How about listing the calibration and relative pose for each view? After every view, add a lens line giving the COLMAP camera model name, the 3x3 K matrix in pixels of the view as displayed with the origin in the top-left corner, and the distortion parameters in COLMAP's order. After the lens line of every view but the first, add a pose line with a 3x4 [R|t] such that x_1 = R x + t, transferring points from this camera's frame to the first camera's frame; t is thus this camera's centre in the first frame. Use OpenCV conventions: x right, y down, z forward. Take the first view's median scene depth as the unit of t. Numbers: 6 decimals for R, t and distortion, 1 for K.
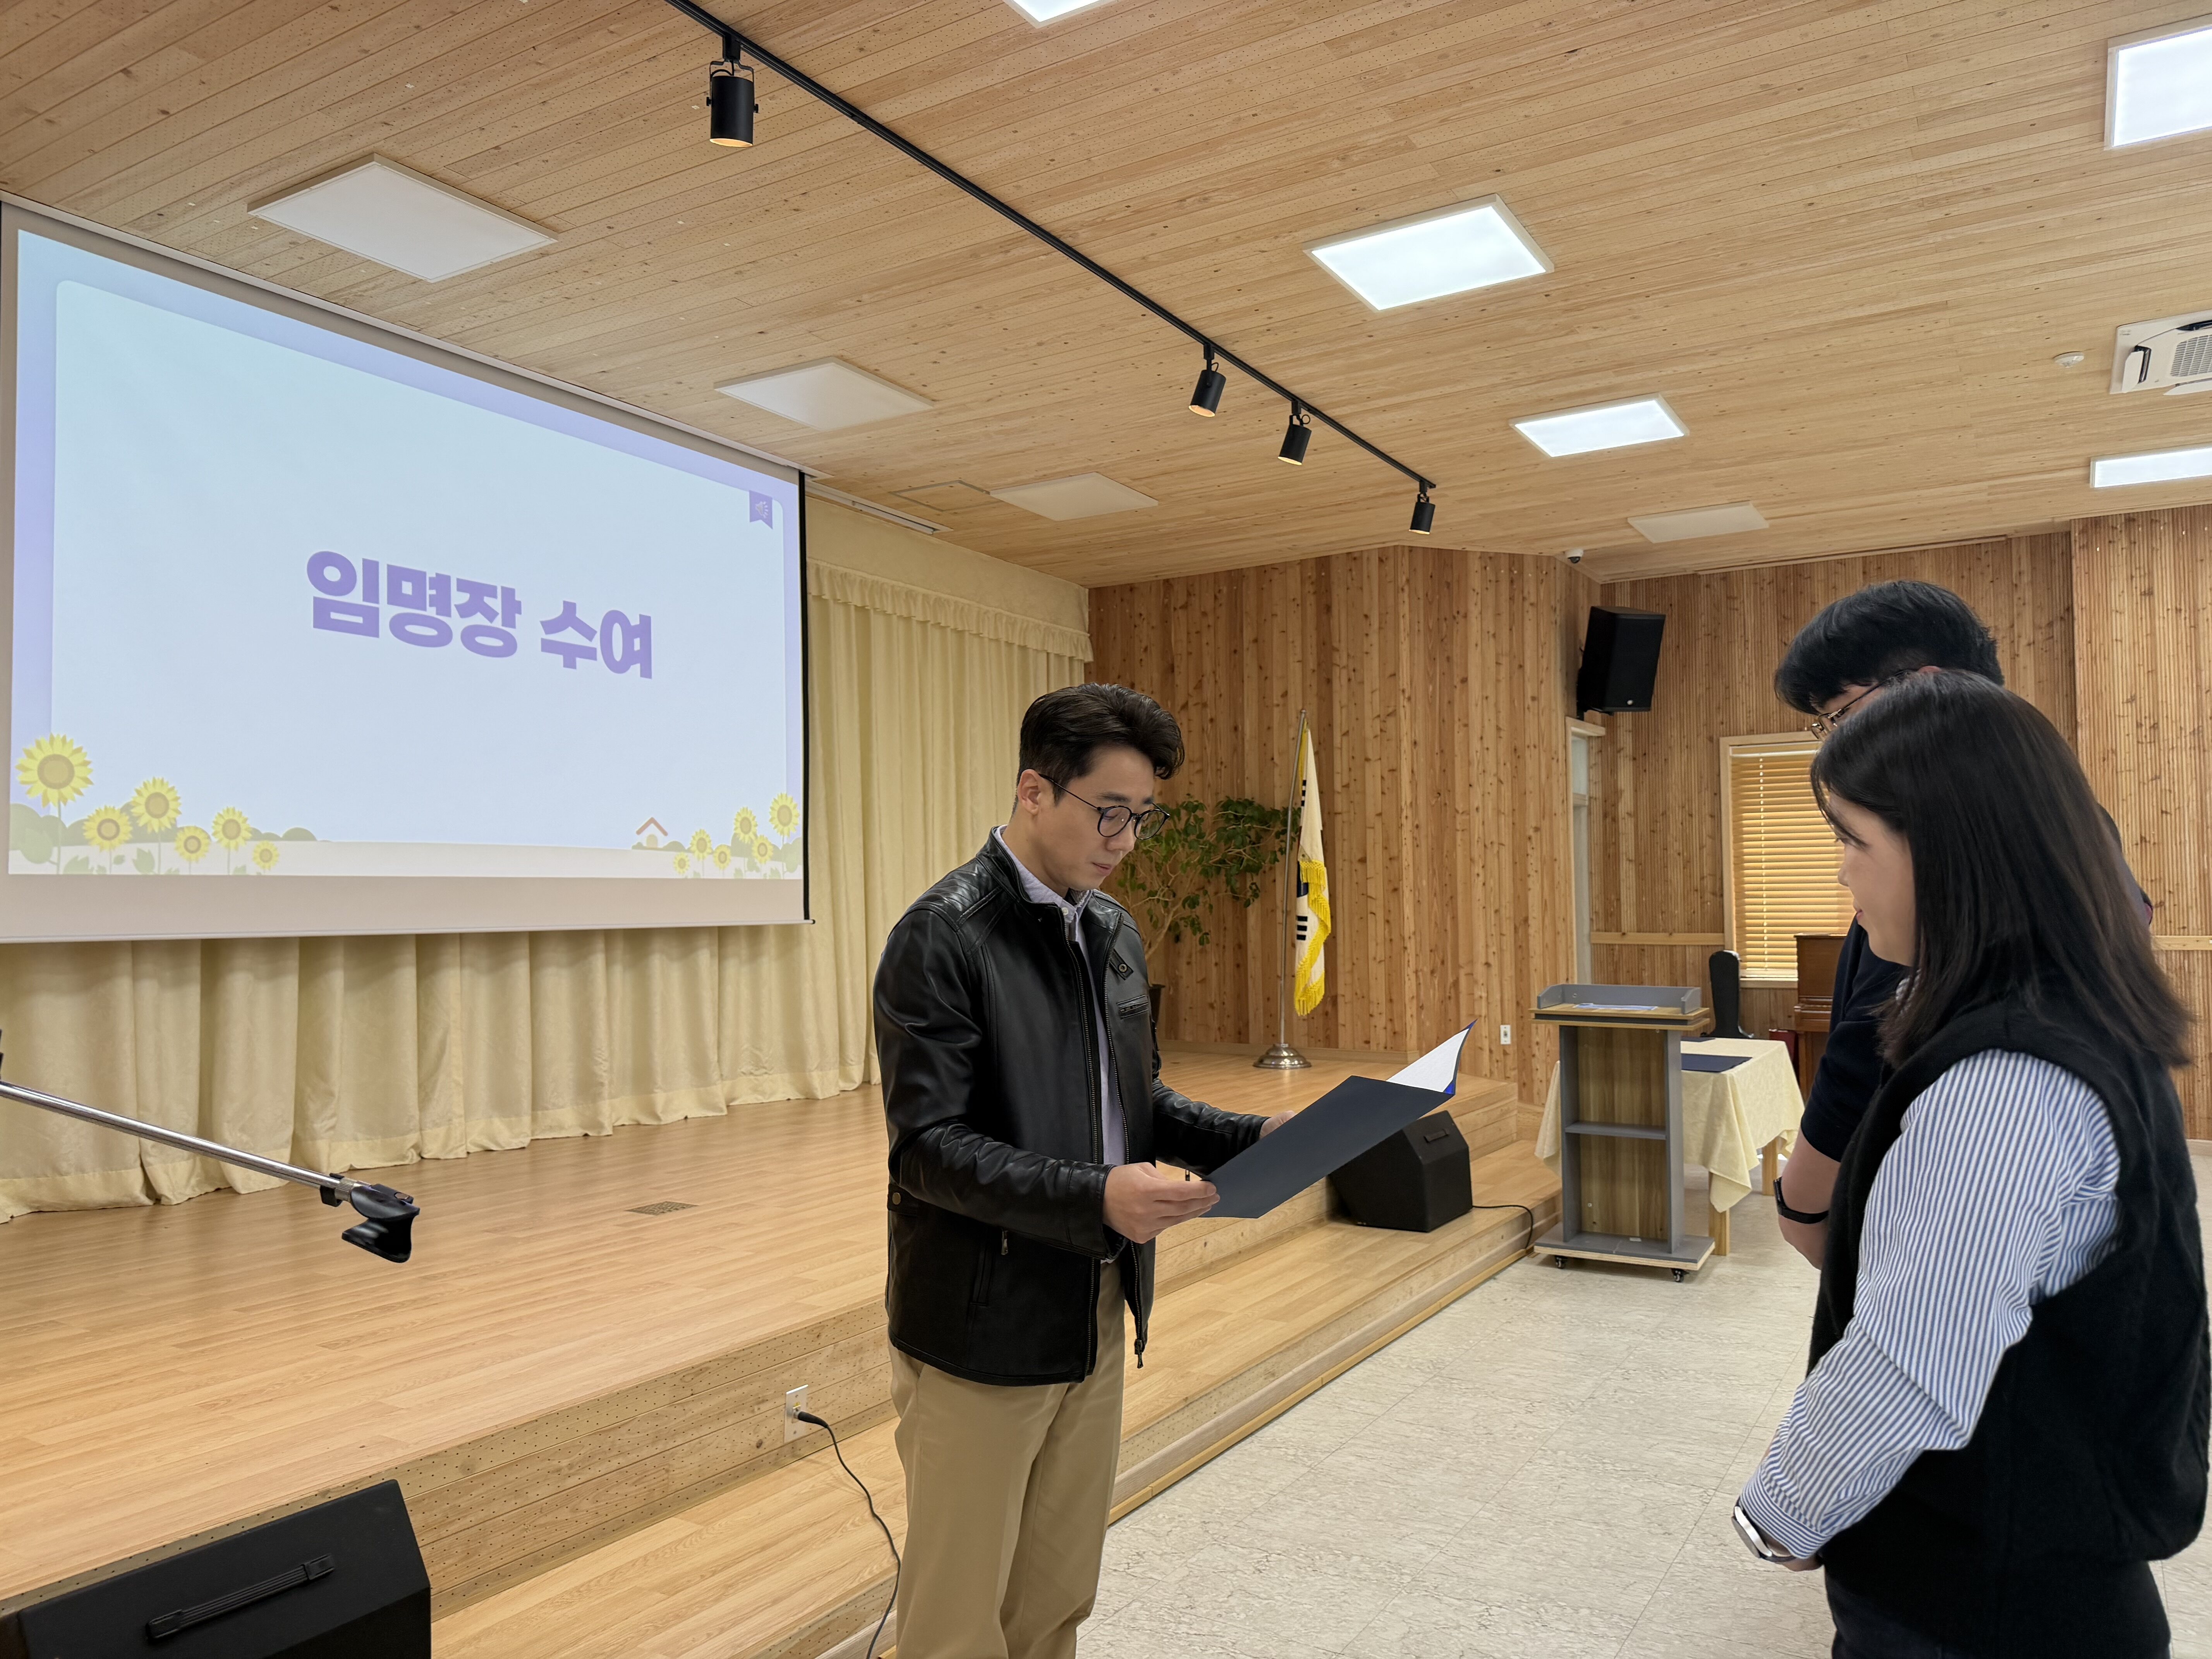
lens RADIAL K [[1563.0, 0, 1106.0], [0, 1563.0, 829.5], [0, 0, 1]] dist [0.091651, -0.082561]
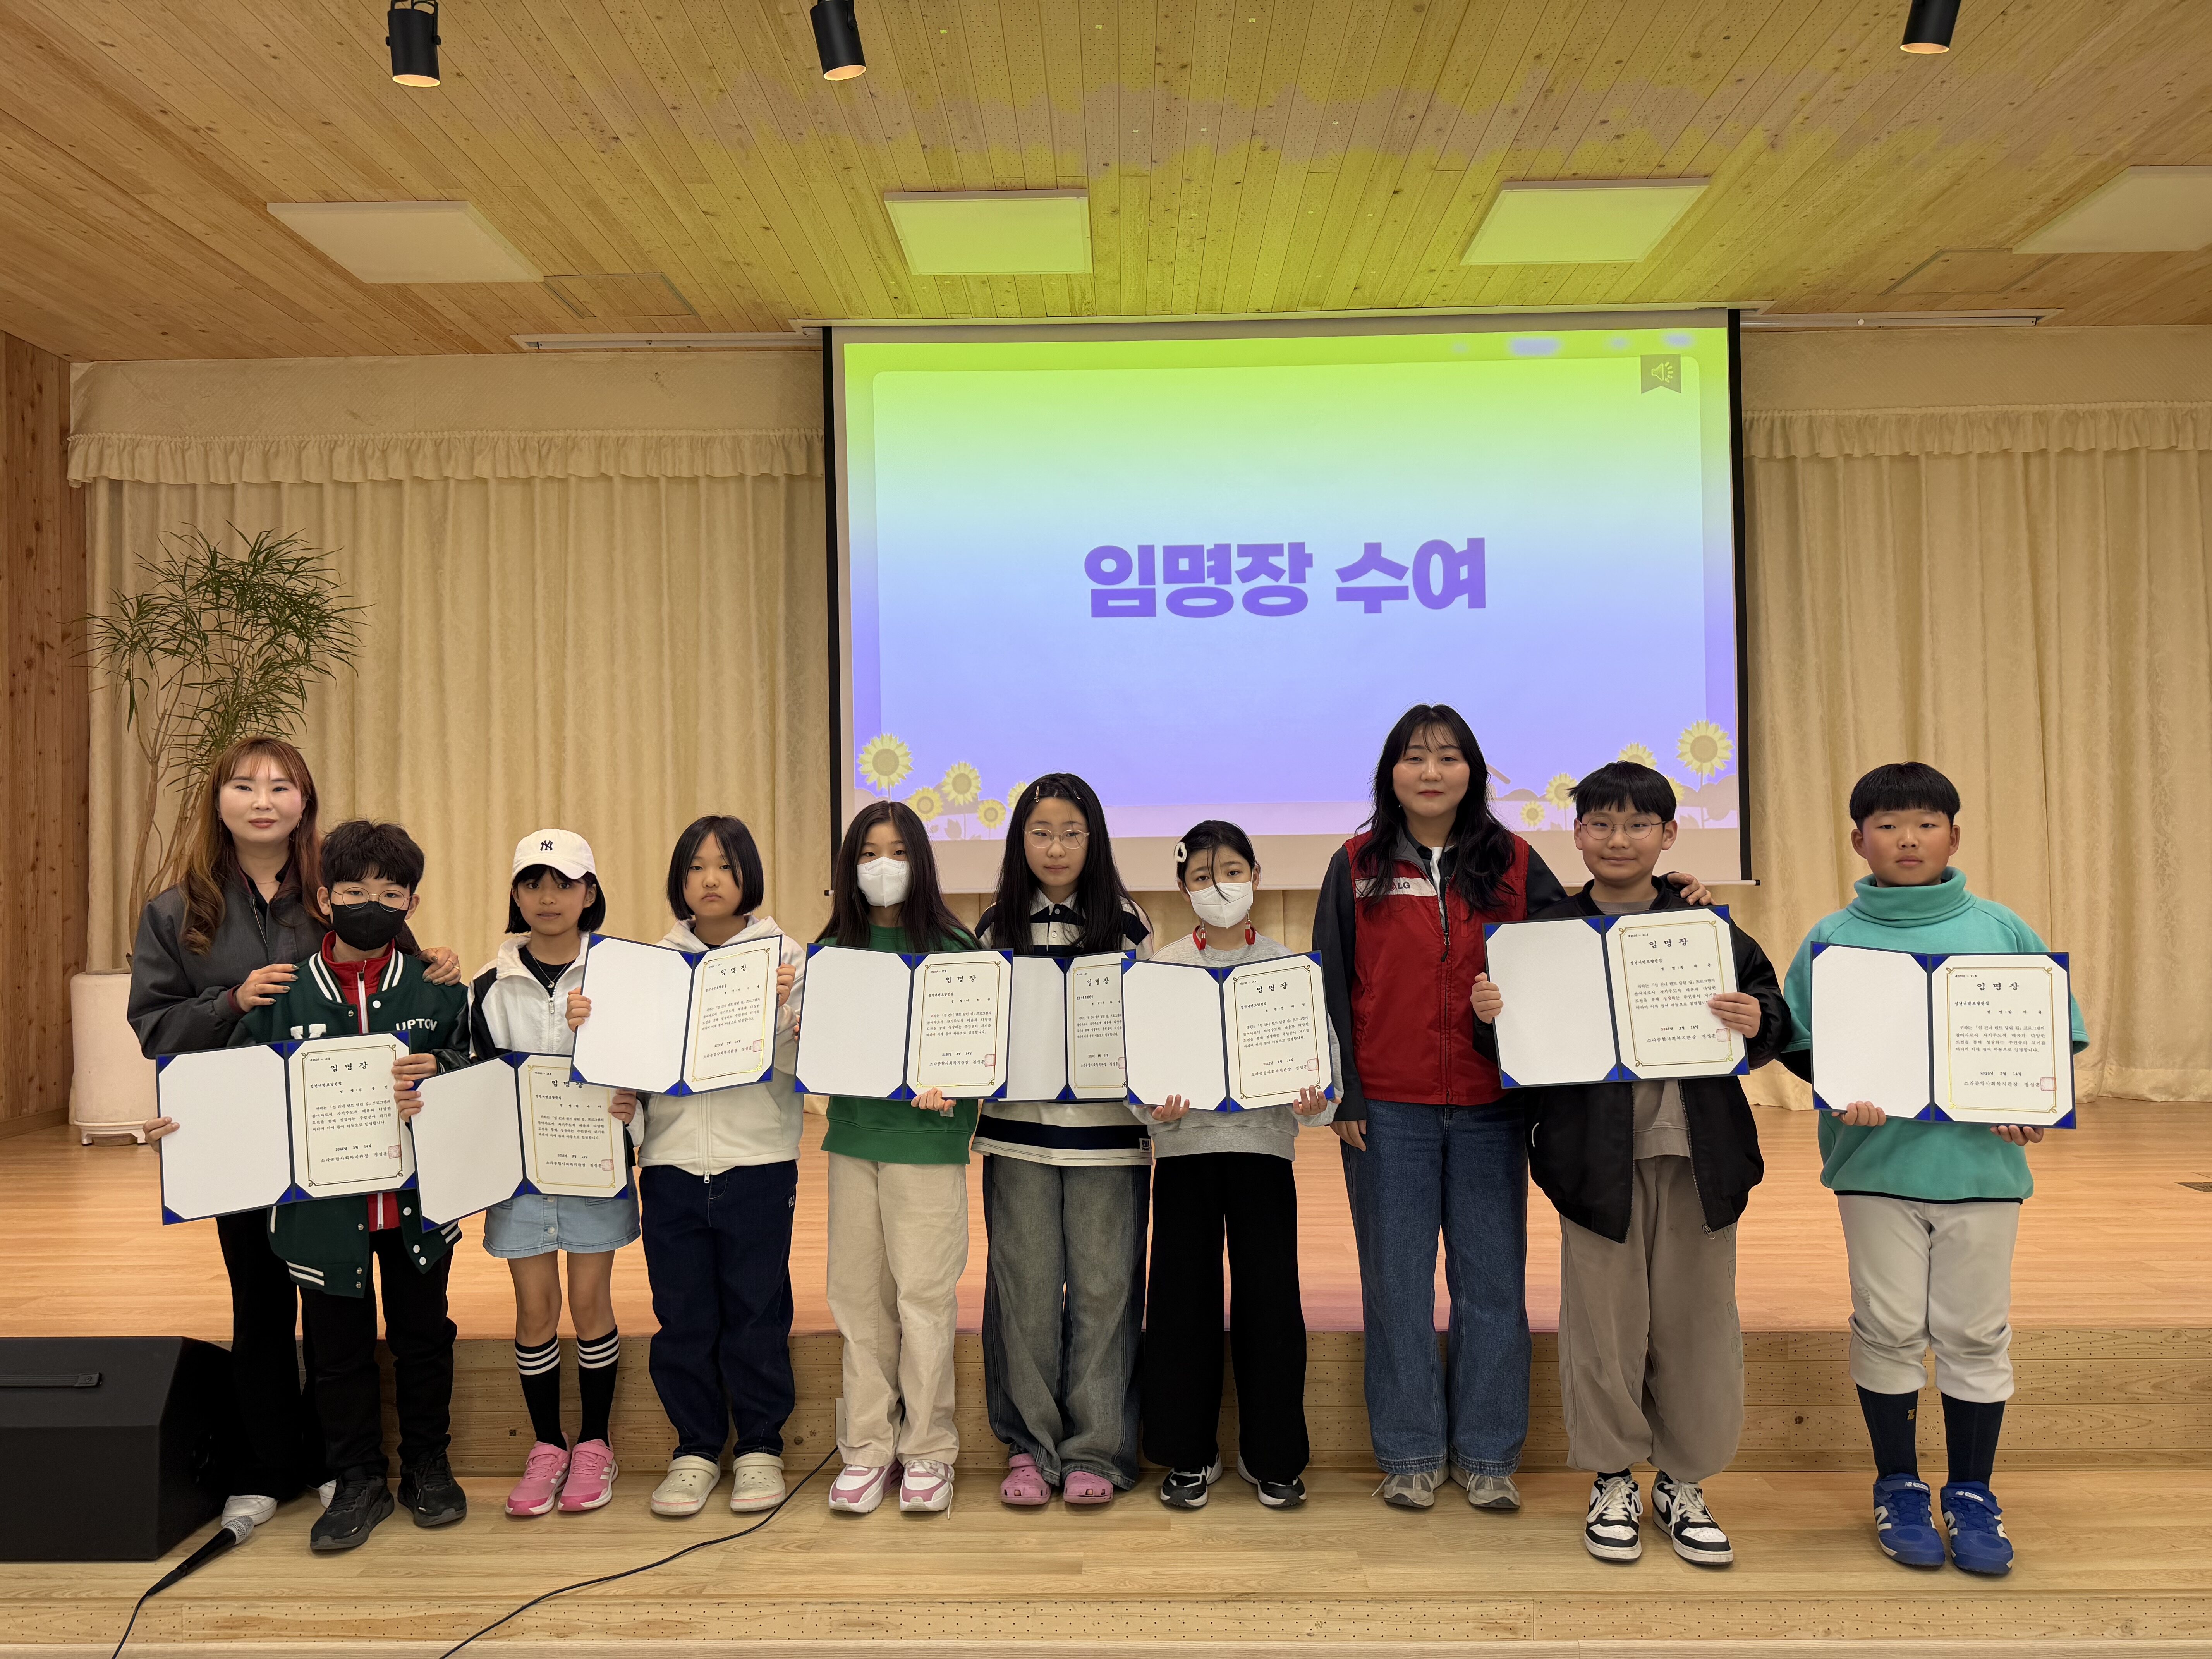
lens RADIAL K [[1563.0, 0, 1106.0], [0, 1563.0, 829.5], [0, 0, 1]] dist [0.091651, -0.082561]
pose [[0.499763, -0.007137, -0.866133, 0.344816], [0.048038, 0.998655, 0.019489, 0.001387], [0.864829, -0.051347, 0.499434, 0.332508]]
